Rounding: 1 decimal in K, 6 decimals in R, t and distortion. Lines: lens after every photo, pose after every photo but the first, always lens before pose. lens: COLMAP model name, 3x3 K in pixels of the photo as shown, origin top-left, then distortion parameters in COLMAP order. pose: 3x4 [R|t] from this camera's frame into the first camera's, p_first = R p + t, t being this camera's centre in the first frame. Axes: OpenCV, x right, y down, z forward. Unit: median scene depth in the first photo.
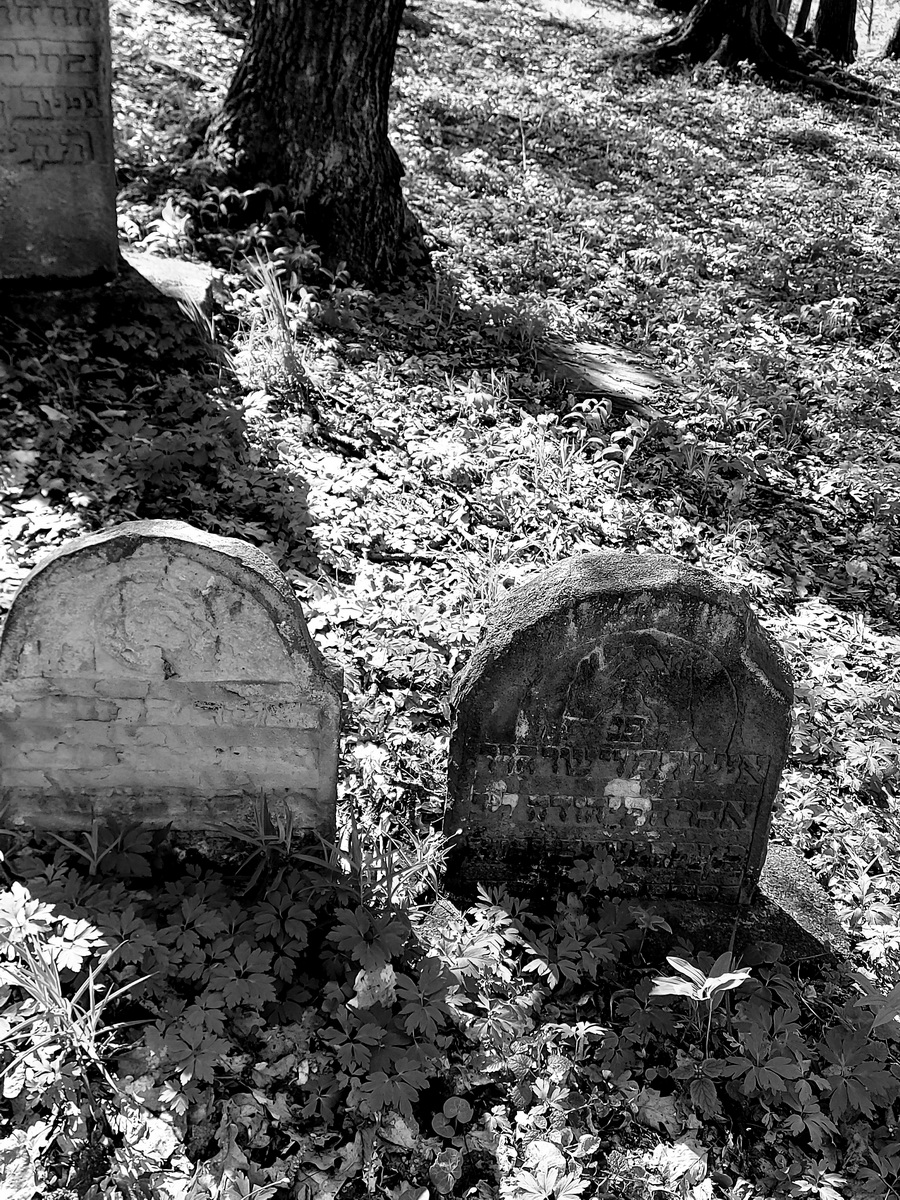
lens RADIAL K [[1414.8, 0, 450.0], [0, 1414.8, 600.0], [0, 0, 1]] dist [0.201767, -0.457866]
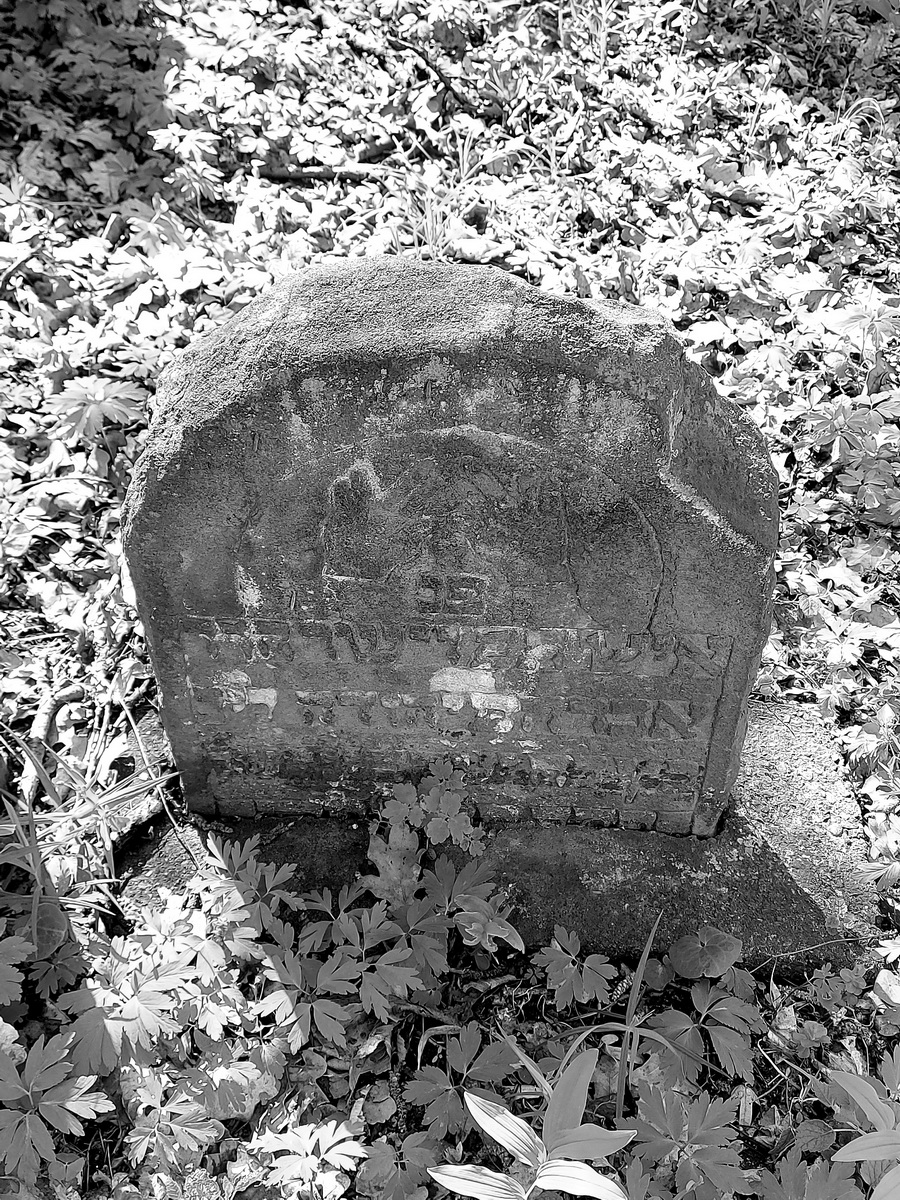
lens RADIAL K [[1414.8, 0, 450.0], [0, 1414.8, 600.0], [0, 0, 1]] dist [0.201767, -0.457866]
pose [[0.992116, 0.026795, -0.122423, 0.116654], [0.011012, 0.954456, 0.298148, -0.039733], [0.124837, -0.297146, 0.946636, 0.310374]]
